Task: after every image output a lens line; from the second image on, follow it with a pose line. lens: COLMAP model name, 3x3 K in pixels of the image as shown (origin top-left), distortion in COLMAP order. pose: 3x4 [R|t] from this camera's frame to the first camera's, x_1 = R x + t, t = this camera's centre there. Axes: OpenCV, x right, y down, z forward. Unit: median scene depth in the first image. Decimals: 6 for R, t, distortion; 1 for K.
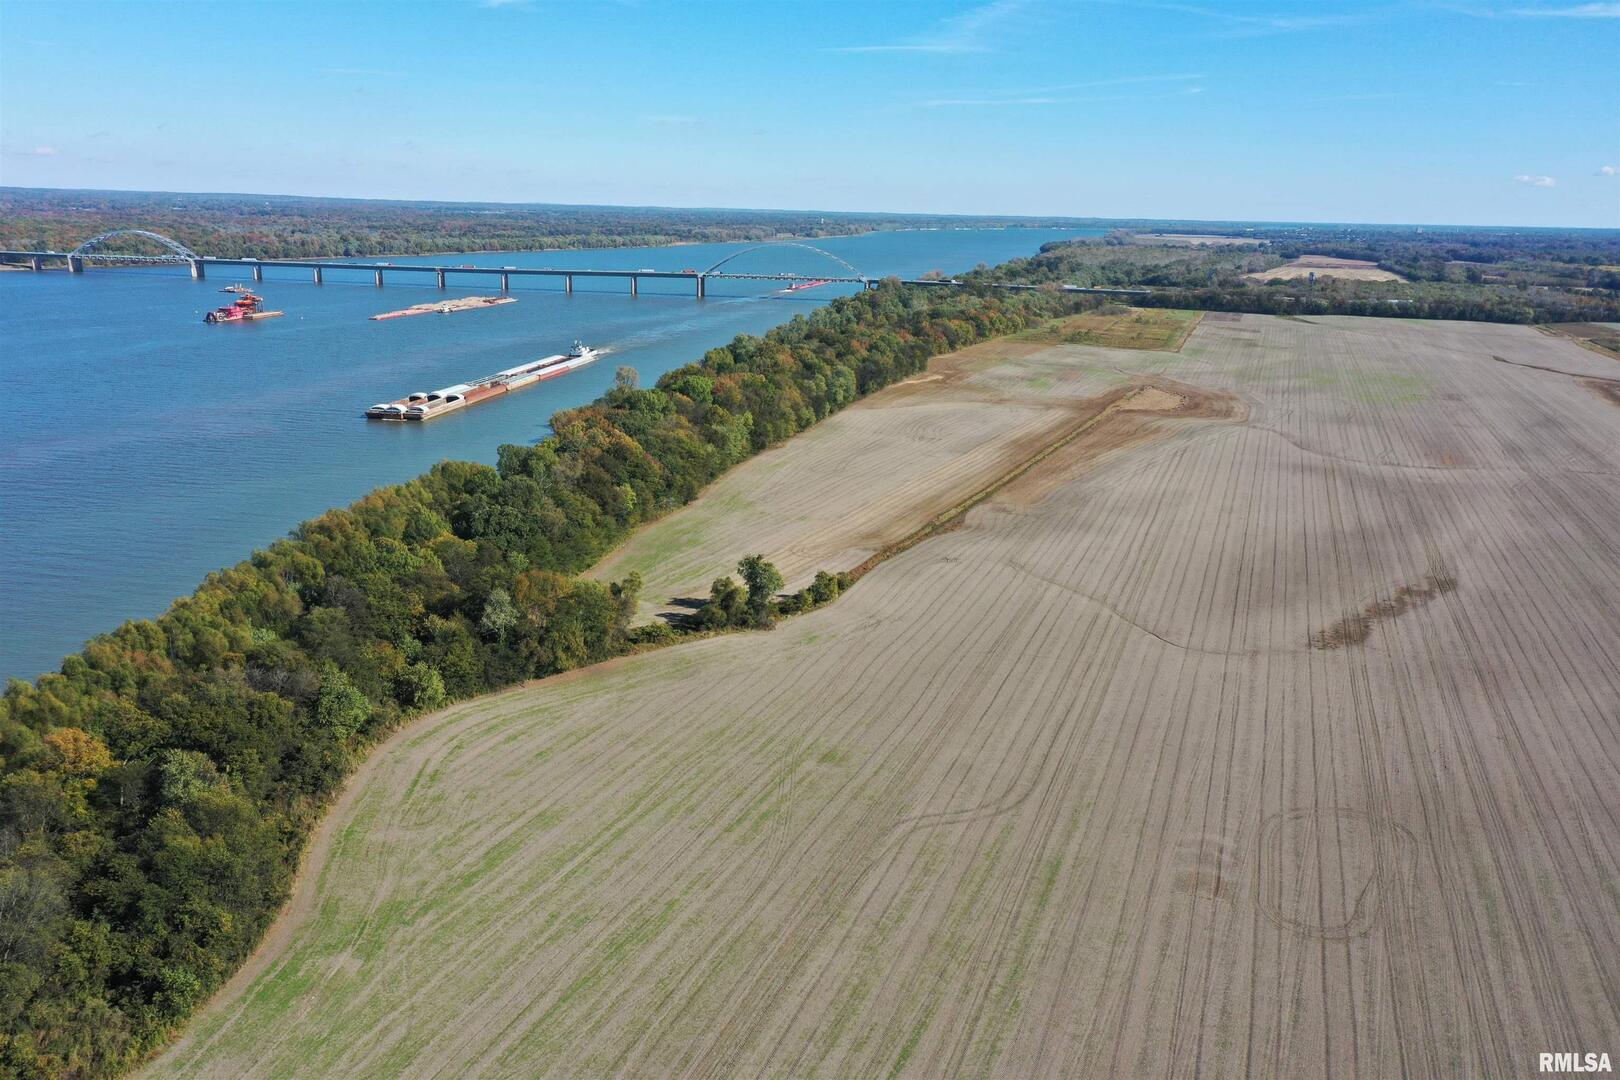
lens RADIAL K [[1303.7, 0, 804.7], [0, 1303.7, 537.6], [0, 0, 1]] dist [0.018452, 0.007661]
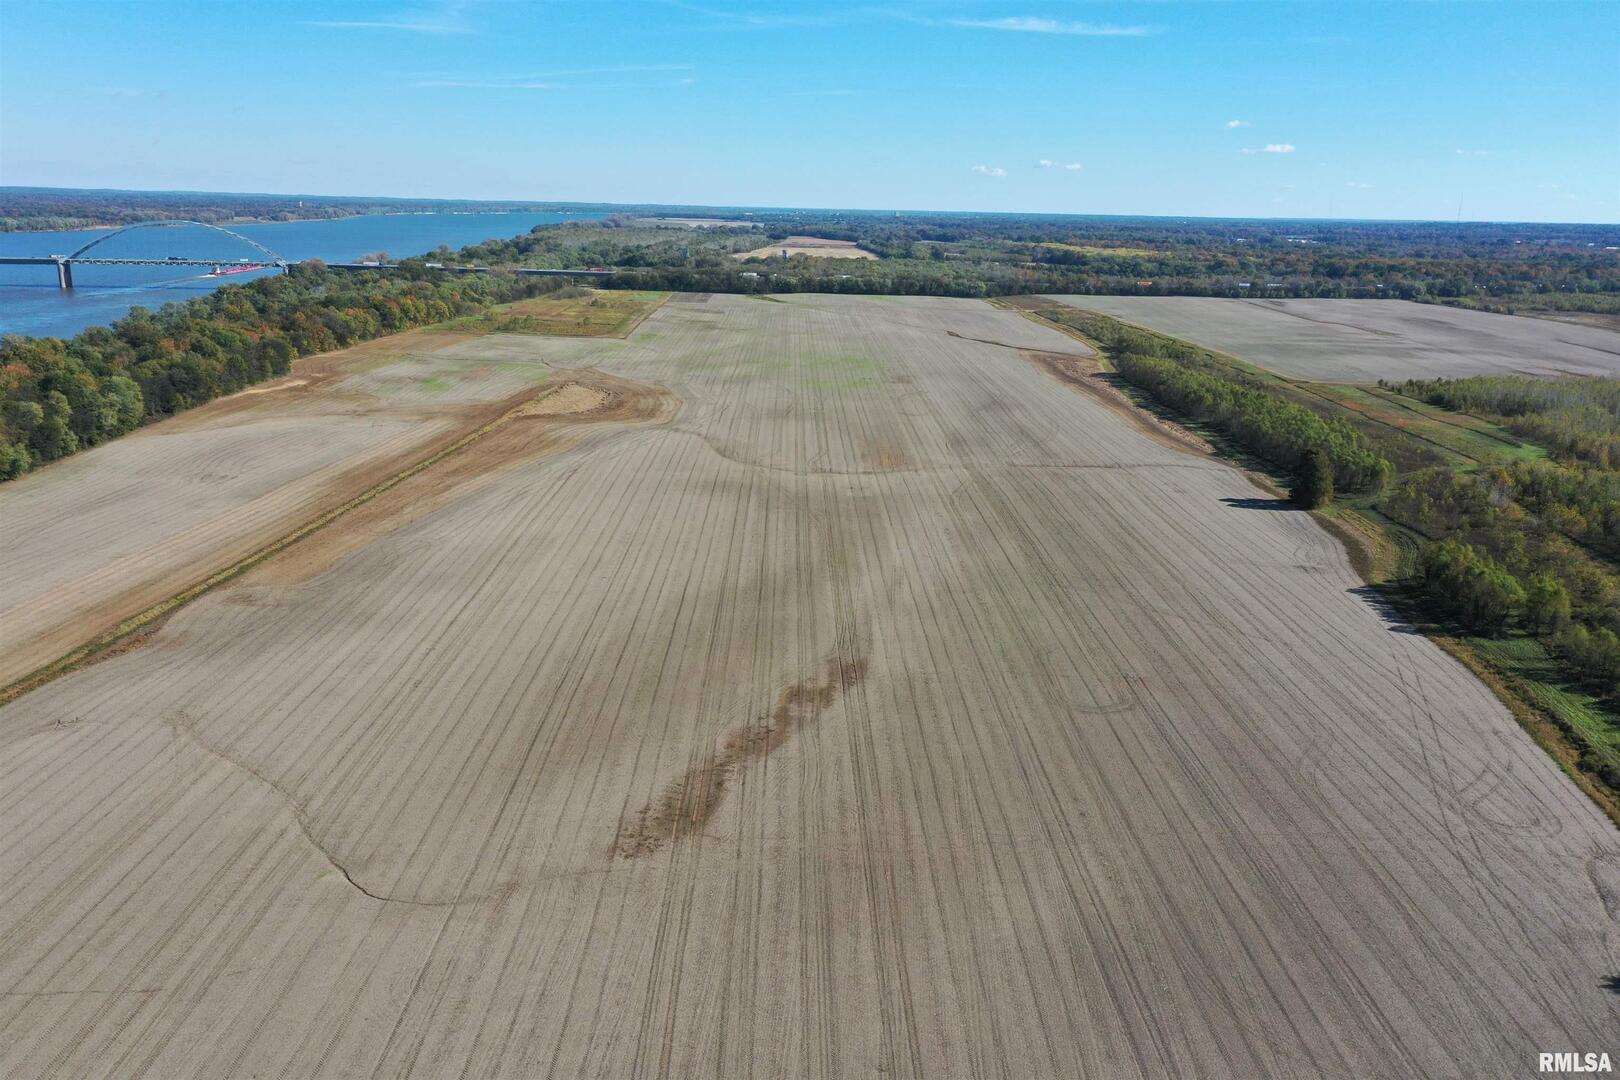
lens RADIAL K [[1303.7, 0, 795.8], [0, 1303.7, 539.1], [0, 0, 1]] dist [0.018452, 0.007661]
pose [[0.939232, -0.087823, 0.331859, 0.213890], [0.084159, 0.996128, 0.025427, -0.048426], [-0.332807, 0.004047, 0.942986, 0.322047]]
